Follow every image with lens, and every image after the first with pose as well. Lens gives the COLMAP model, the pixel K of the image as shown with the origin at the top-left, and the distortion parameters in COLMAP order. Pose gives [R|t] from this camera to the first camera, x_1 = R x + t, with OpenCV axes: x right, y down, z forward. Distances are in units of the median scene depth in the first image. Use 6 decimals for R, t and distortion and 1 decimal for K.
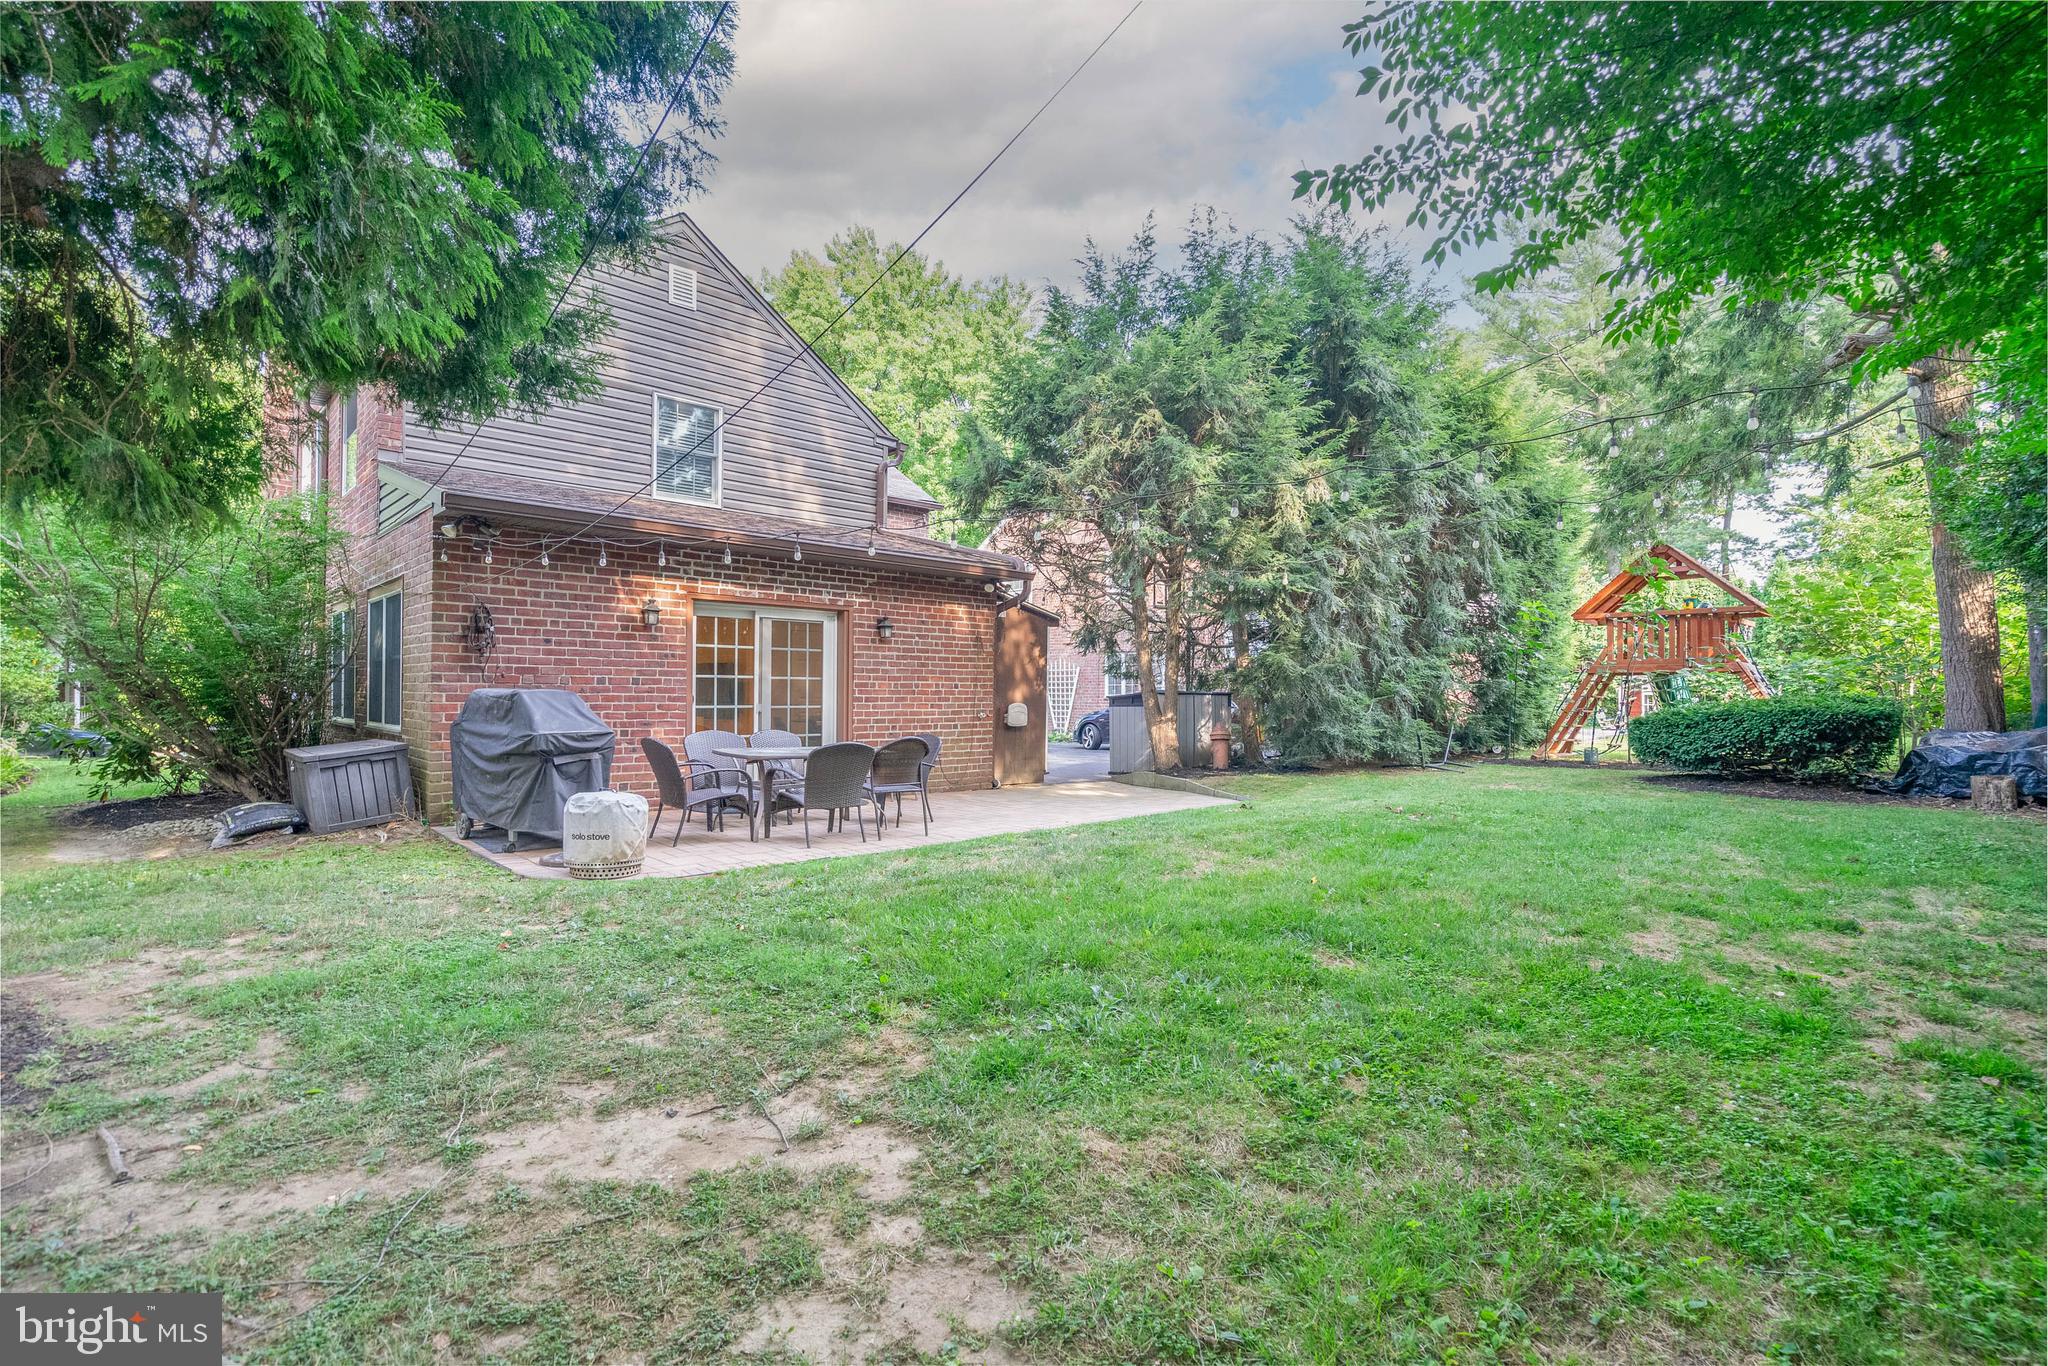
lens RADIAL K [[923.3, 0, 1023.4], [0, 923.3, 684.1], [0, 0, 1]] dist [-0.007213, 0.001860]
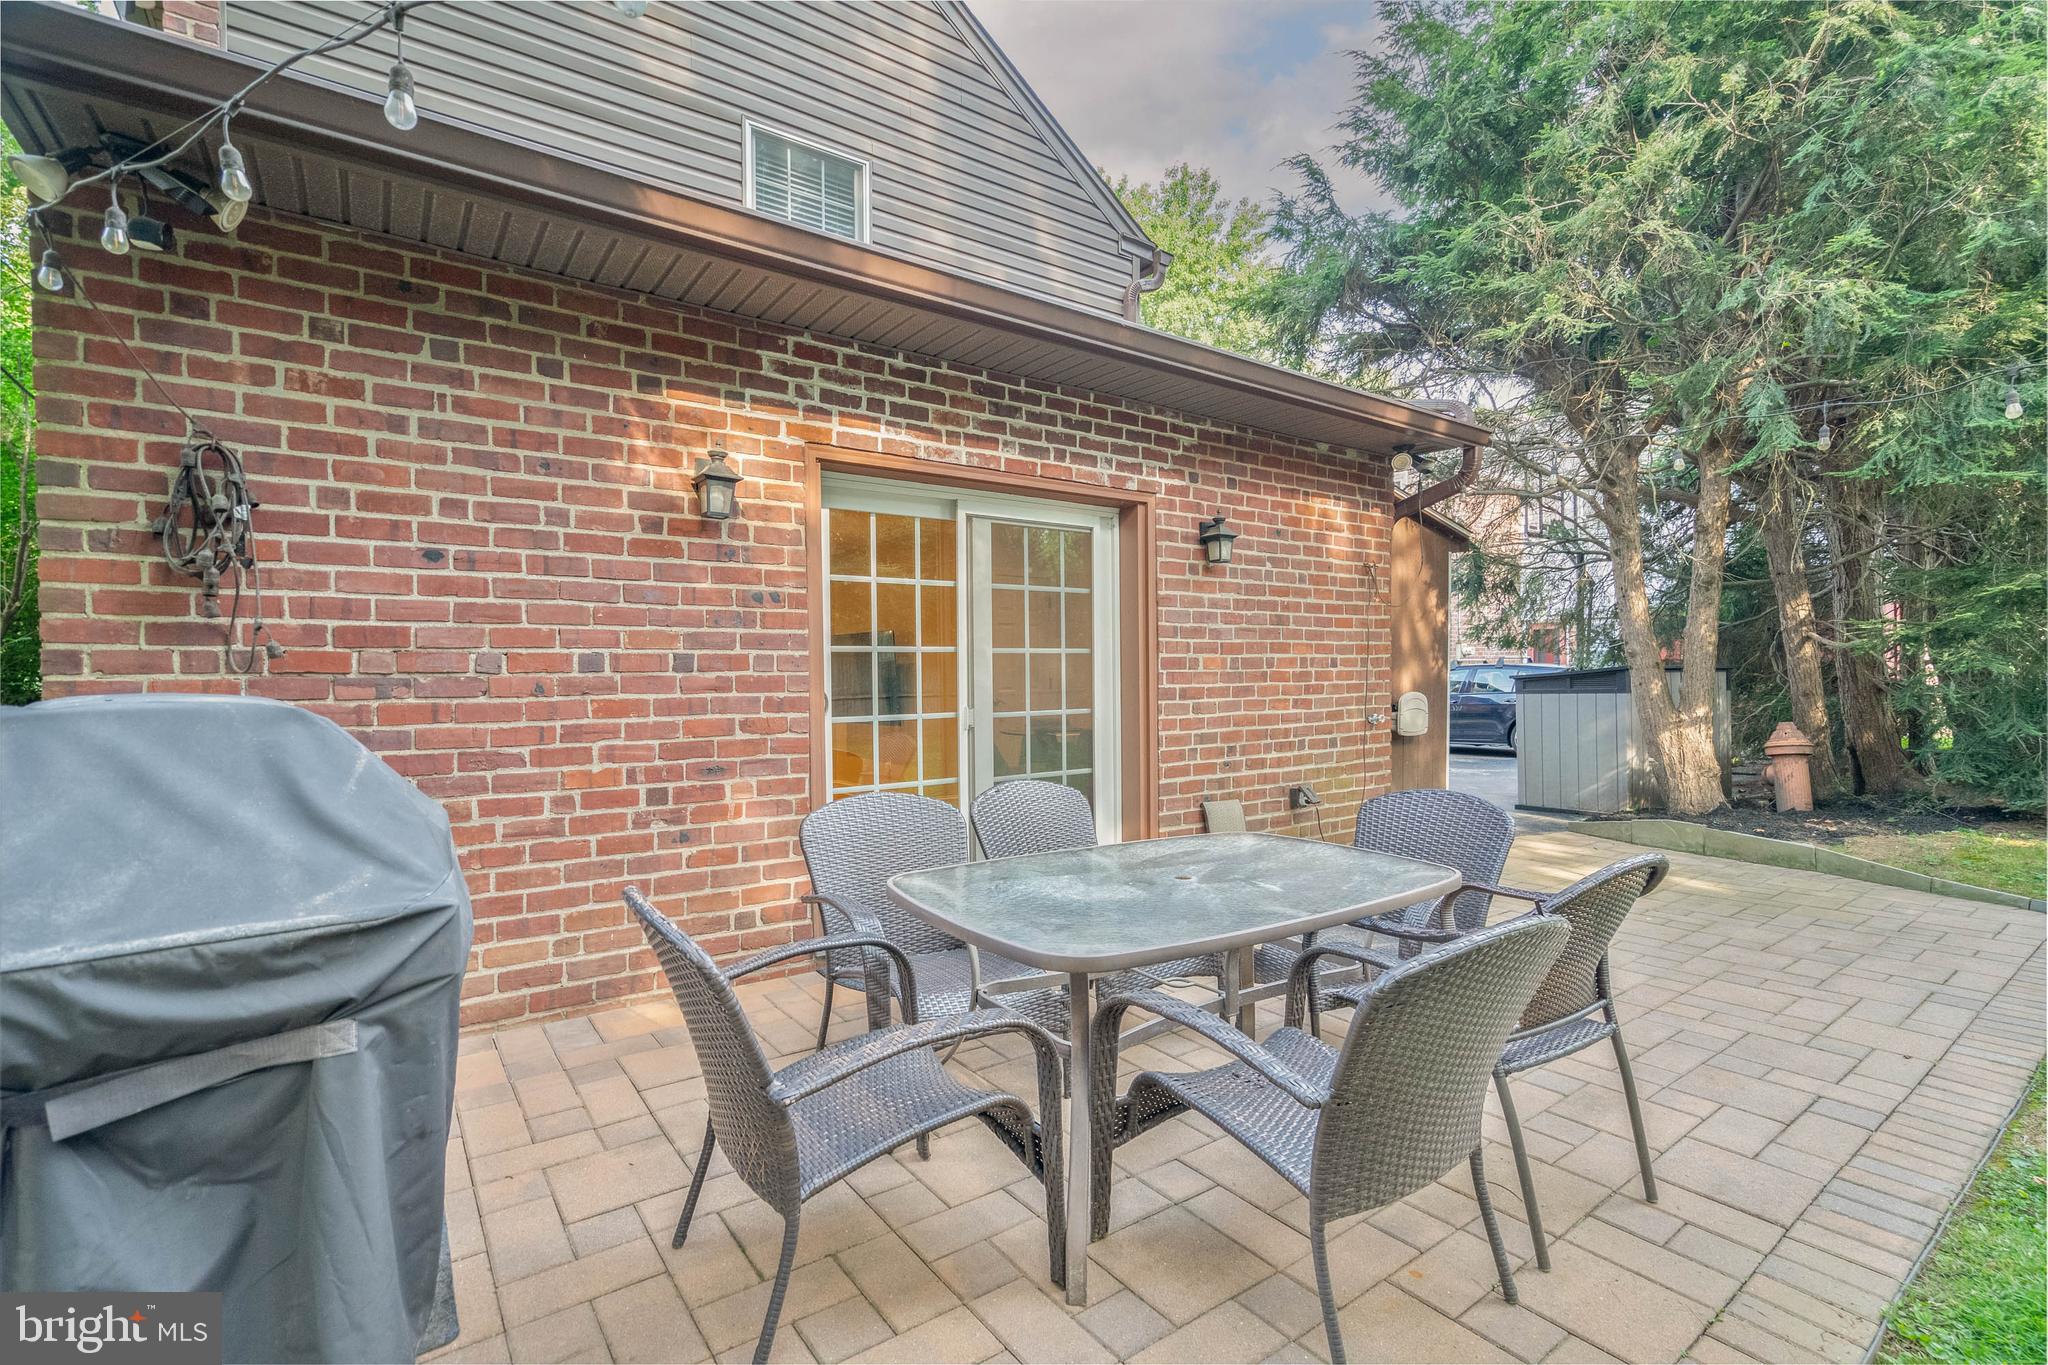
lens RADIAL K [[923.3, 0, 1029.4], [0, 923.3, 688.5], [0, 0, 1]] dist [-0.007213, 0.001860]
pose [[0.990782, -0.013969, -0.134742, -0.200099], [0.017576, 0.999517, 0.025612, 0.000402], [0.134320, -0.027744, 0.990550, 0.569517]]
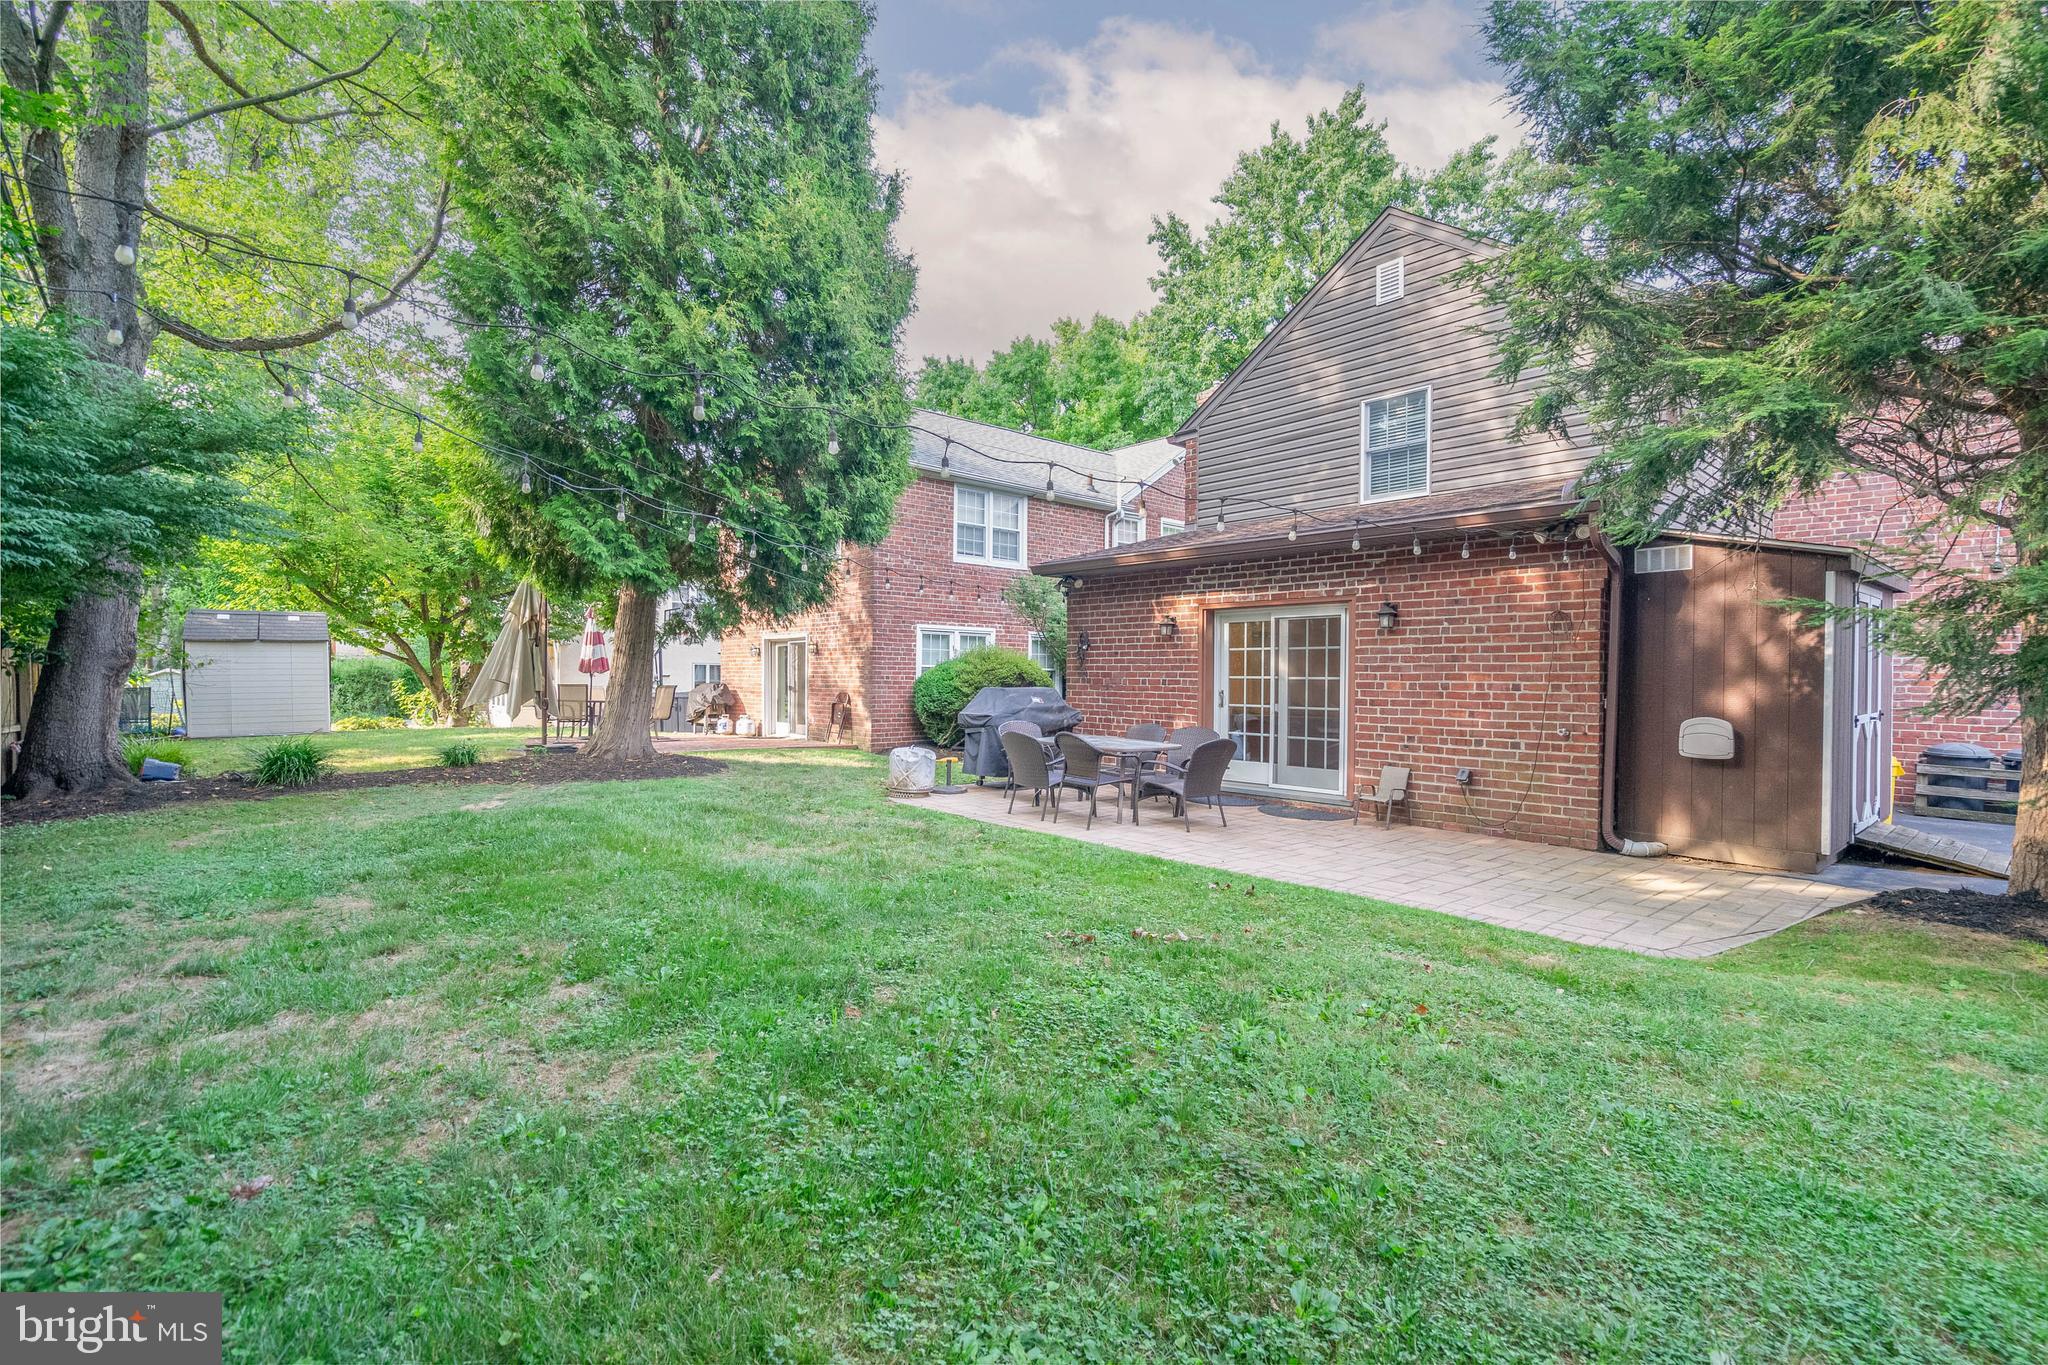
lens RADIAL K [[923.3, 0, 1025.2], [0, 923.3, 682.0], [0, 0, 1]] dist [-0.007213, 0.001860]
pose [[-0.047159, -0.007302, -0.998861, 0.747041], [-0.006226, 0.999956, -0.007017, 0.006047], [0.998868, 0.005888, -0.047202, 0.787633]]
